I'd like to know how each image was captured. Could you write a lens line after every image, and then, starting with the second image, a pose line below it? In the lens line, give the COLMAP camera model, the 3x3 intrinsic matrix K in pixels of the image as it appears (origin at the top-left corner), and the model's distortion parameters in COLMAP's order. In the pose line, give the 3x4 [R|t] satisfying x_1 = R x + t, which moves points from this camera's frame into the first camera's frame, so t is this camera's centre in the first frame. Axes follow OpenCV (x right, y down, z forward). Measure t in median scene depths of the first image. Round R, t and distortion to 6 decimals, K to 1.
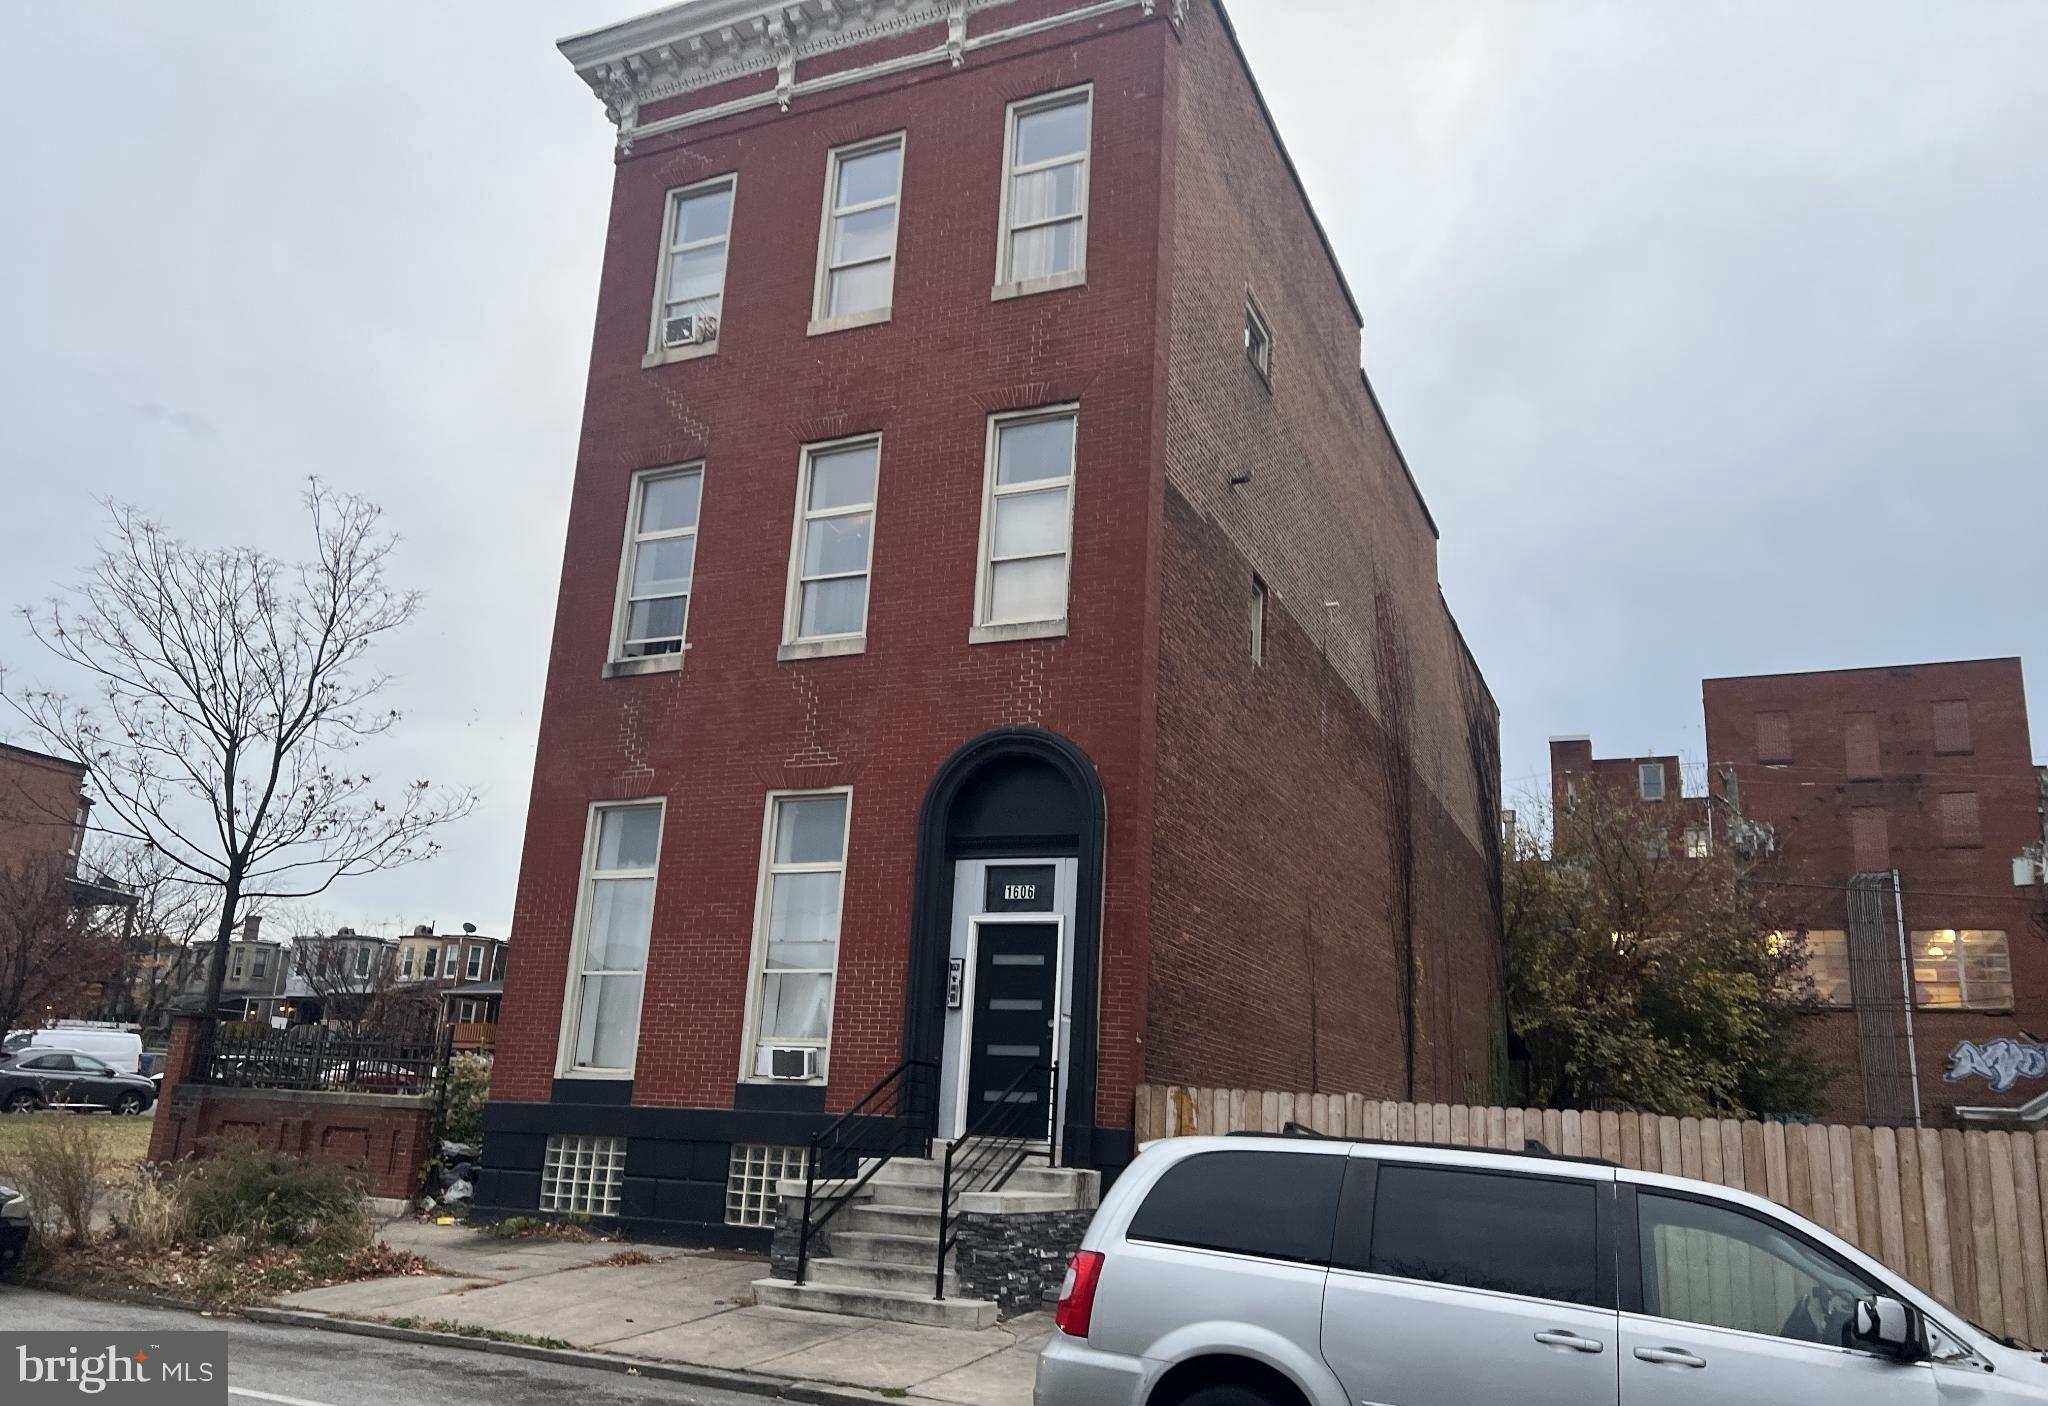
lens RADIAL K [[1573.6, 0, 1001.3], [0, 1573.6, 738.6], [0, 0, 1]] dist [0.067740, -0.071280]
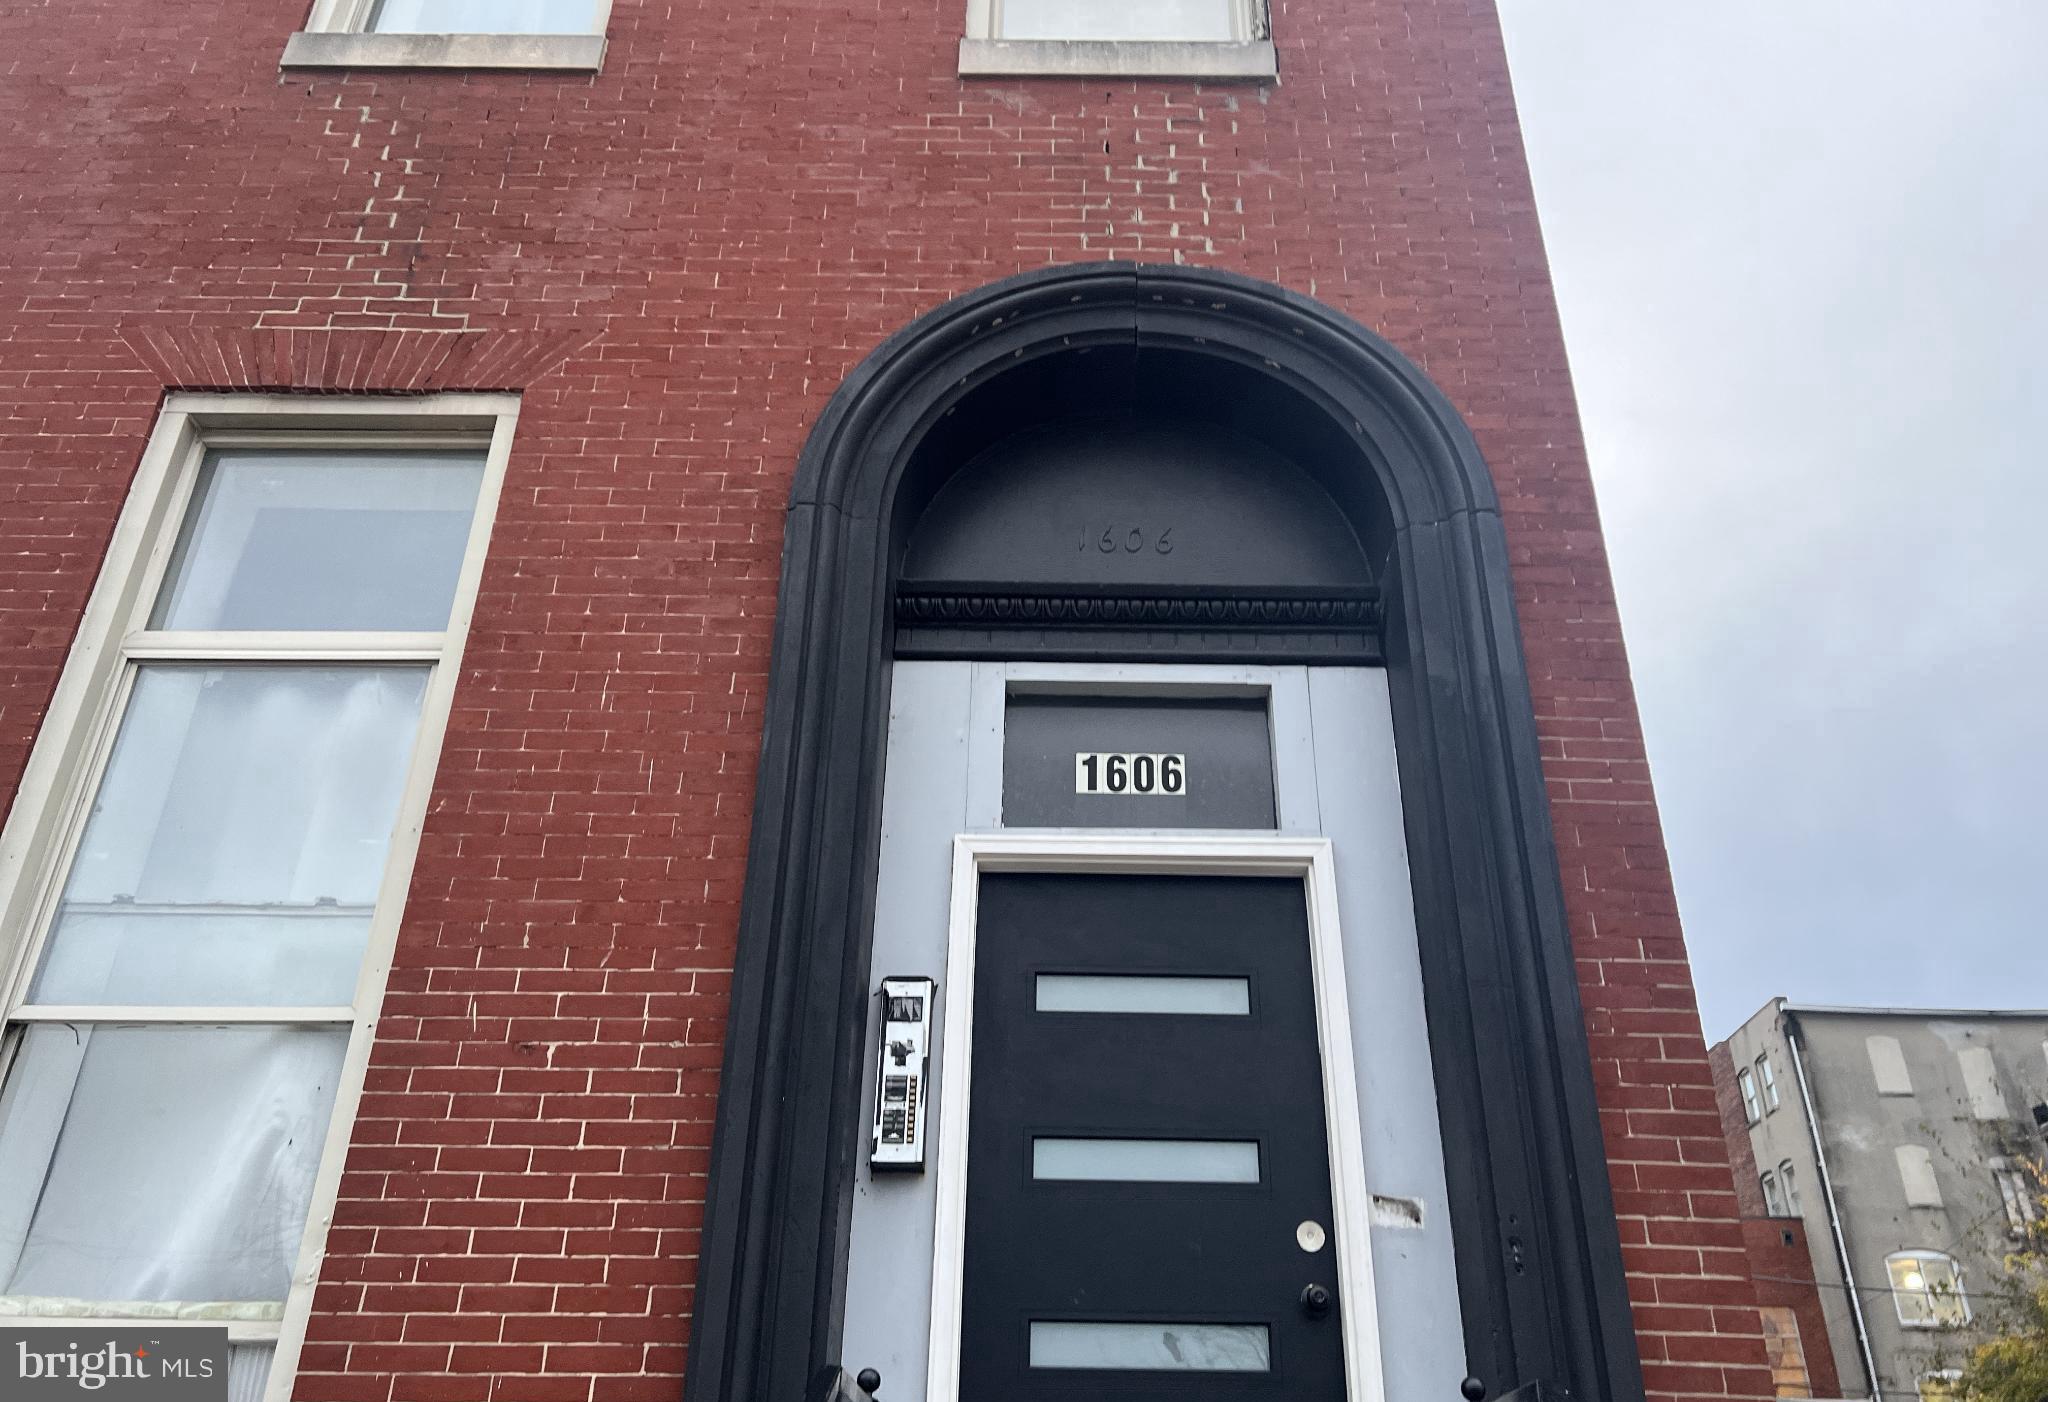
lens RADIAL K [[1569.6, 0, 1052.2], [0, 1569.6, 733.9], [0, 0, 1]] dist [0.060431, -0.062399]
pose [[0.906011, 0.165984, 0.389351, -0.104488], [-0.067795, 0.964930, -0.253603, 0.150220], [-0.417790, 0.203371, 0.885489, 0.684555]]
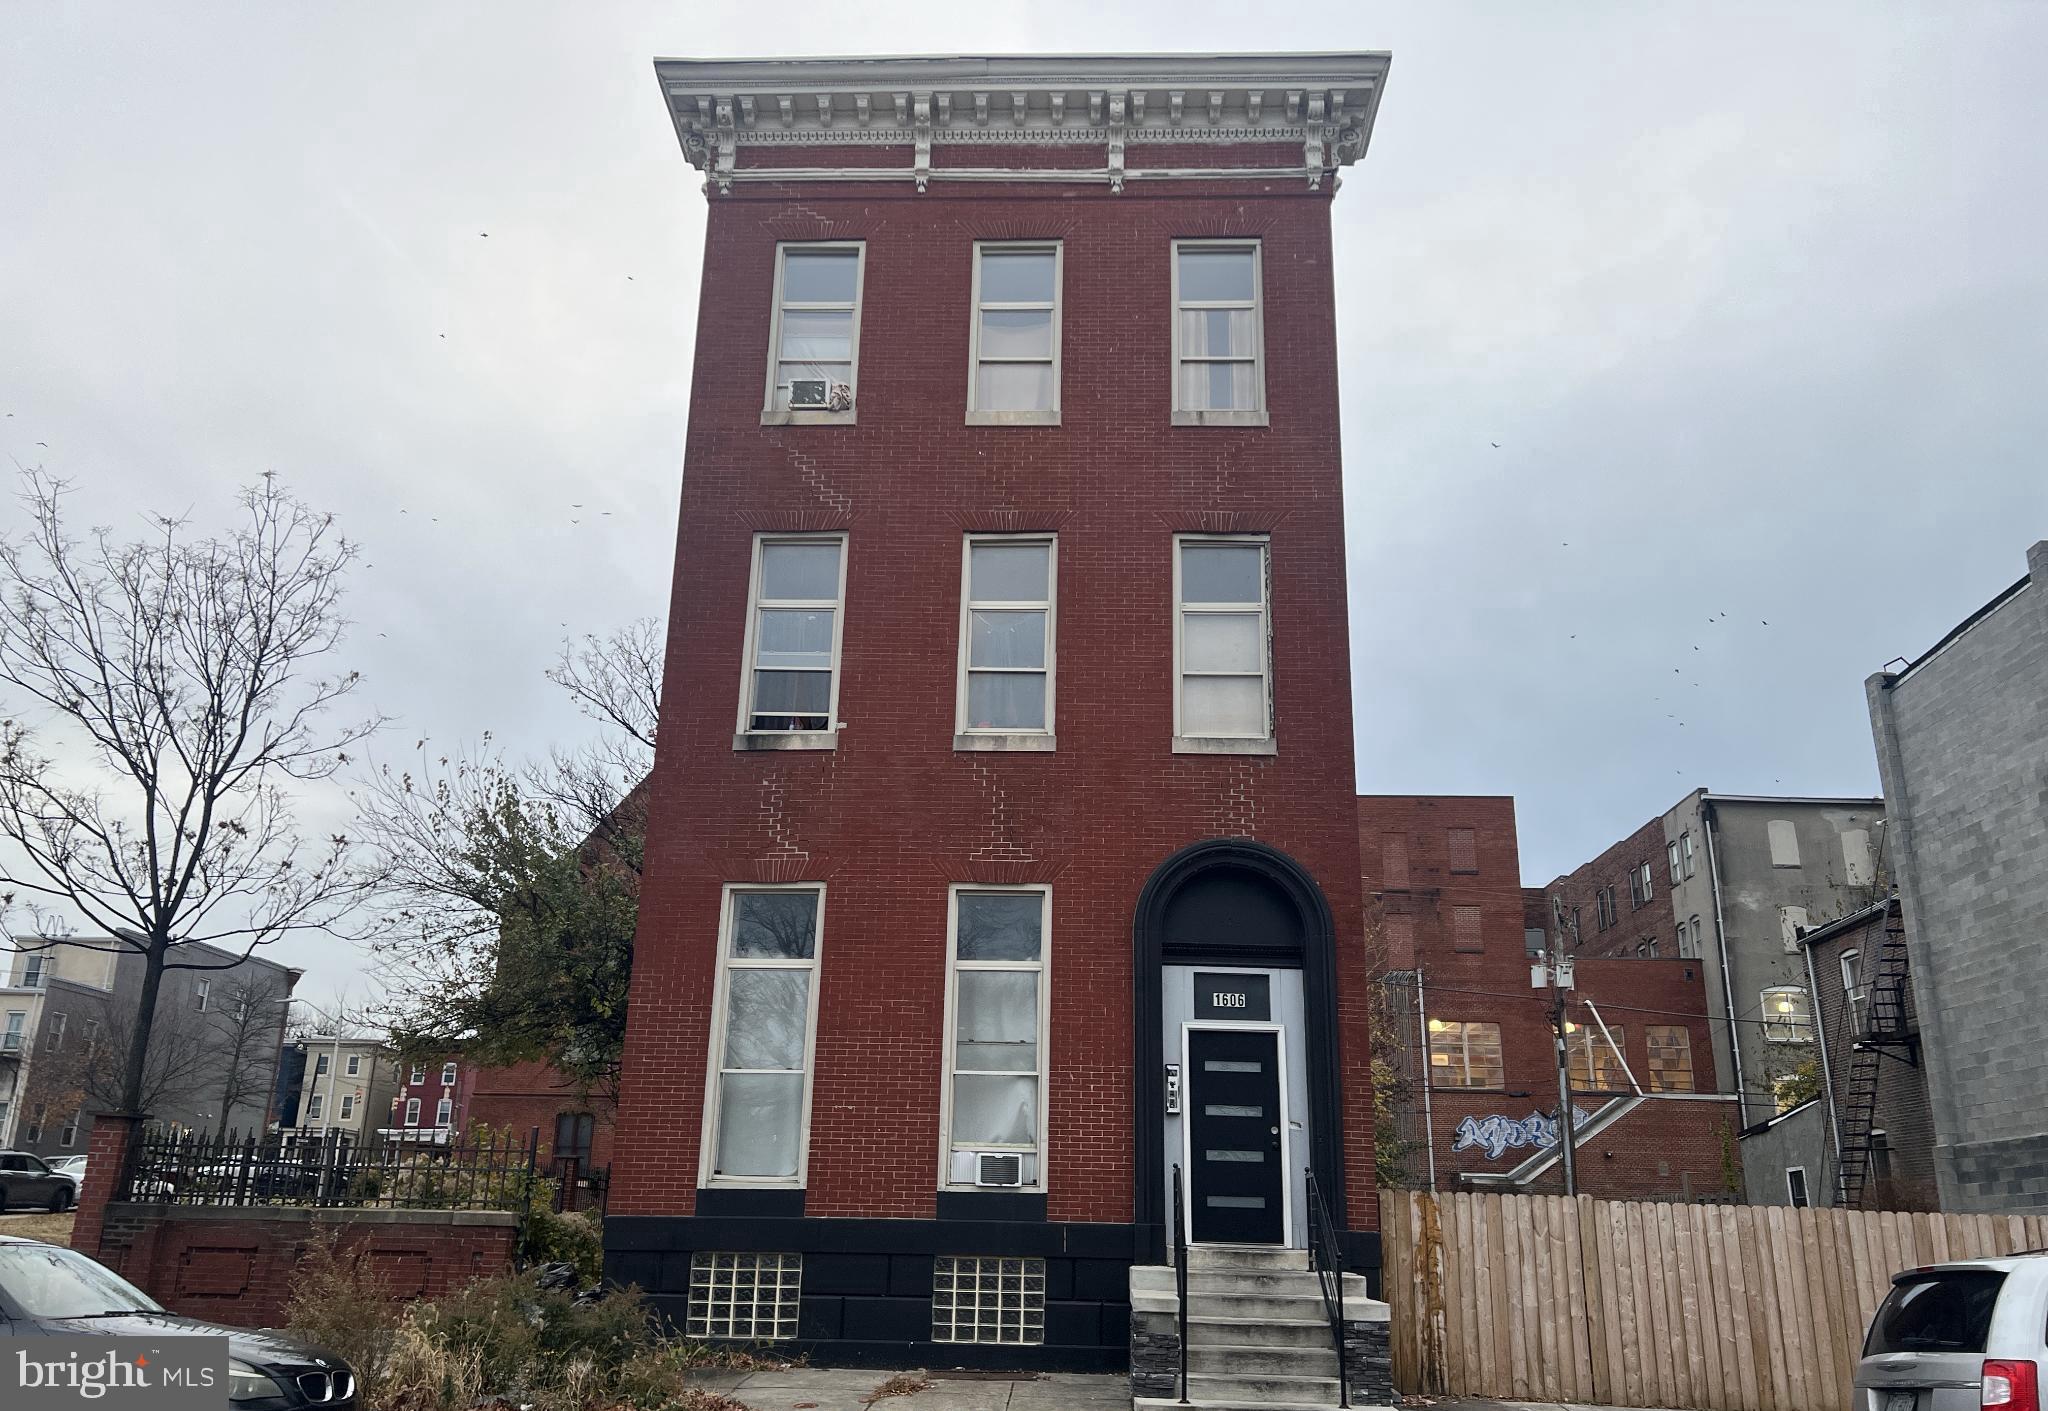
lens RADIAL K [[1579.8, 0, 1020.9], [0, 1579.8, 730.3], [0, 0, 1]] dist [0.059233, -0.068181]
pose [[0.920993, 0.088720, 0.379344, -0.479163], [-0.071286, 0.995662, -0.059790, -0.006180], [-0.383003, 0.028024, 0.923322, 0.078891]]
